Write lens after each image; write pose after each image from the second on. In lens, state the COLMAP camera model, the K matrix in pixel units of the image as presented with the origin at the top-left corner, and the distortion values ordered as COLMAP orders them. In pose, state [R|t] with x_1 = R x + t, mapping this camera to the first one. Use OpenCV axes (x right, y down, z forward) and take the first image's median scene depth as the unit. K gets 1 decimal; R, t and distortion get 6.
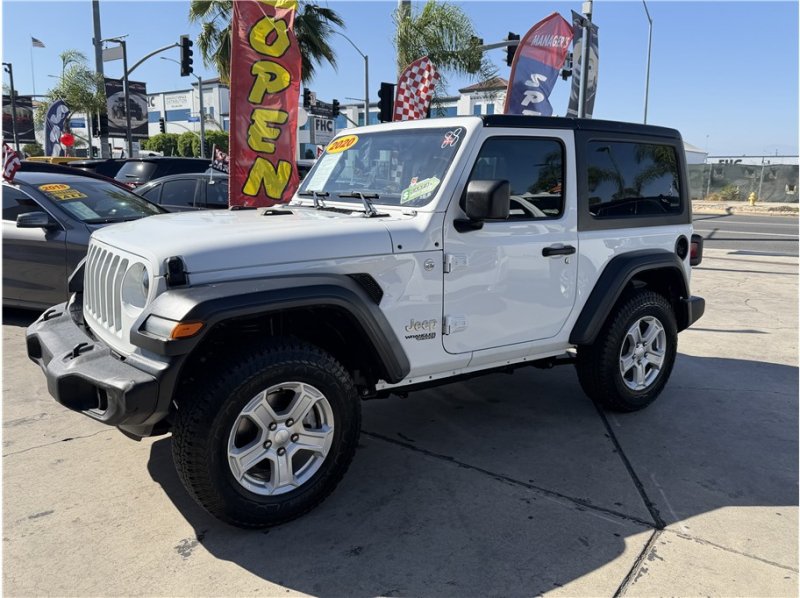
lens RADIAL K [[645.0, 0, 398.6], [0, 645.0, 295.0], [0, 0, 1]] dist [0.041598, -0.064851]
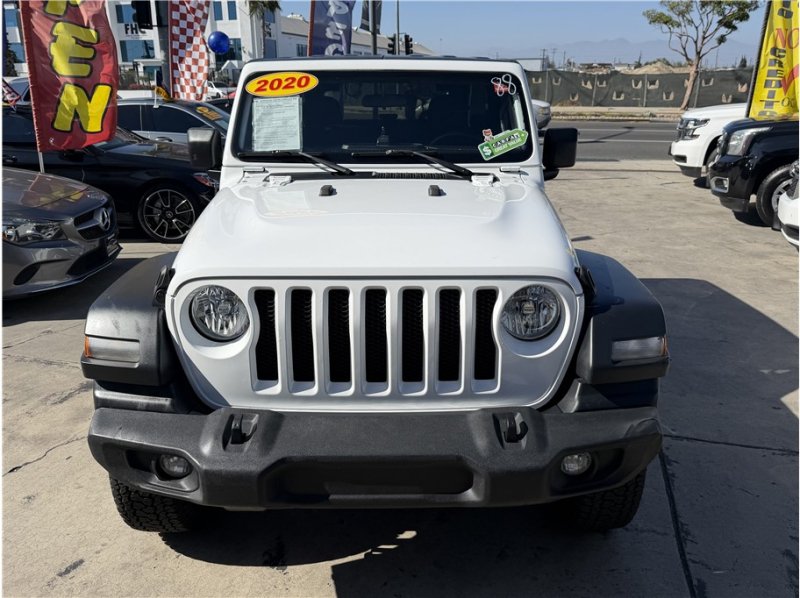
lens RADIAL K [[645.0, 0, 400.3], [0, 645.0, 303.7], [0, 0, 1]] dist [0.041598, -0.064851]
pose [[0.928476, -0.131848, 0.347200, -0.078769], [0.078449, 0.983393, 0.163655, -0.020457], [-0.363012, -0.124713, 0.923401, 0.021334]]
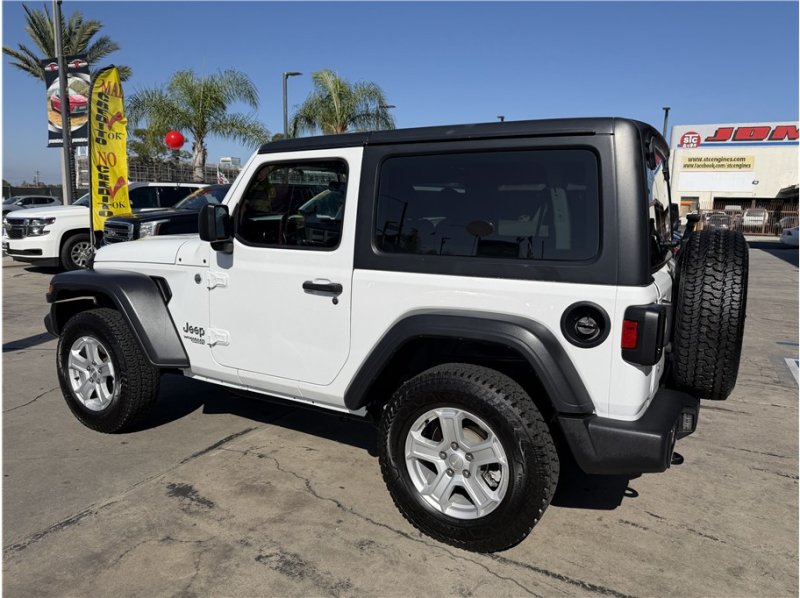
lens RADIAL K [[562.6, 0, 403.0], [0, 562.6, 296.7], [0, 0, 1]] dist [0.007292, -0.013663]
pose [[-0.146970, -0.169519, 0.974507, -0.307069], [0.152524, 0.969538, 0.191658, -0.048707], [-0.977311, 0.176804, -0.116637, 0.243011]]
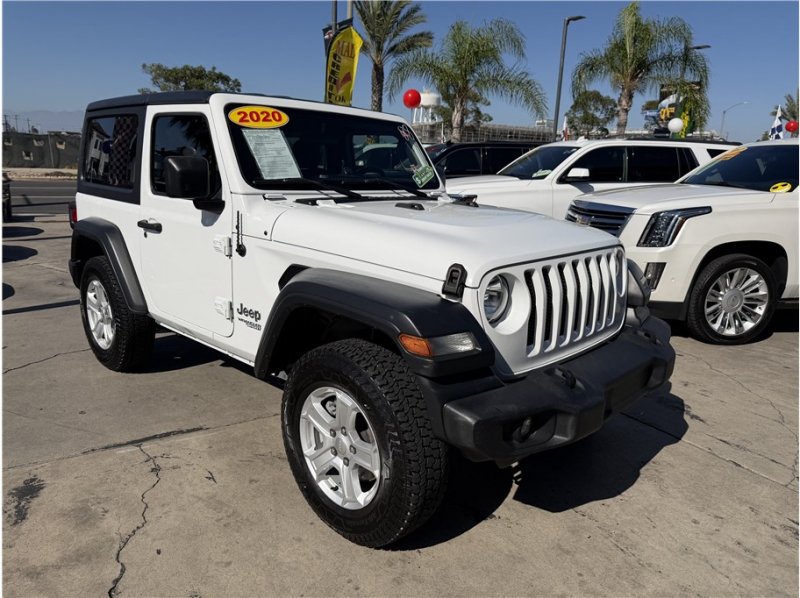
lens RADIAL K [[557.9, 0, 394.7], [0, 557.9, 304.5], [0, 0, 1]] dist [0.012879, -0.017097]
pose [[0.386948, -0.226018, 0.893973, -0.206871], [0.133649, 0.973004, 0.188150, -0.027616], [-0.912365, 0.046674, 0.406709, 0.132281]]
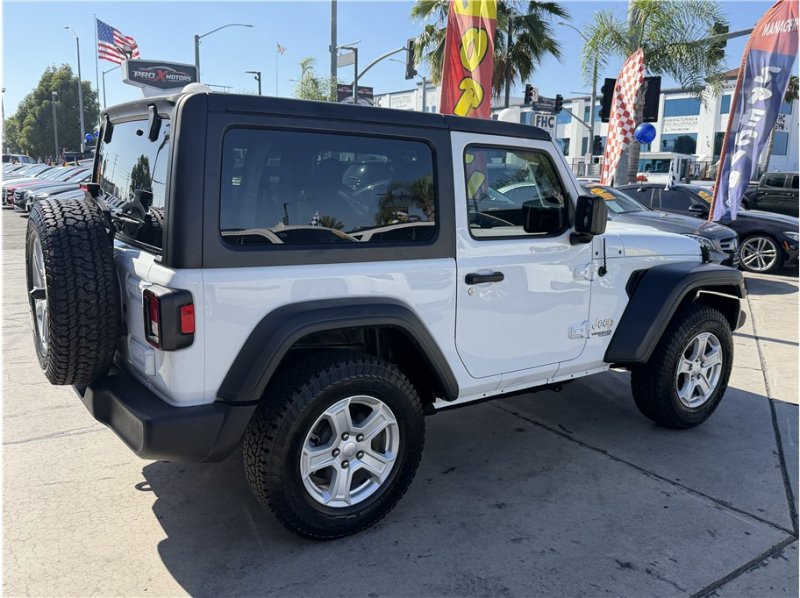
lens RADIAL K [[671.7, 0, 400.4], [0, 671.7, 299.4], [0, 0, 1]] dist [0.048997, -0.083866]
pose [[0.949301, 0.065933, -0.307376, 0.021256], [-0.065456, 0.997785, 0.011875, 0.002153], [0.307478, 0.008846, 0.951514, -0.044081]]
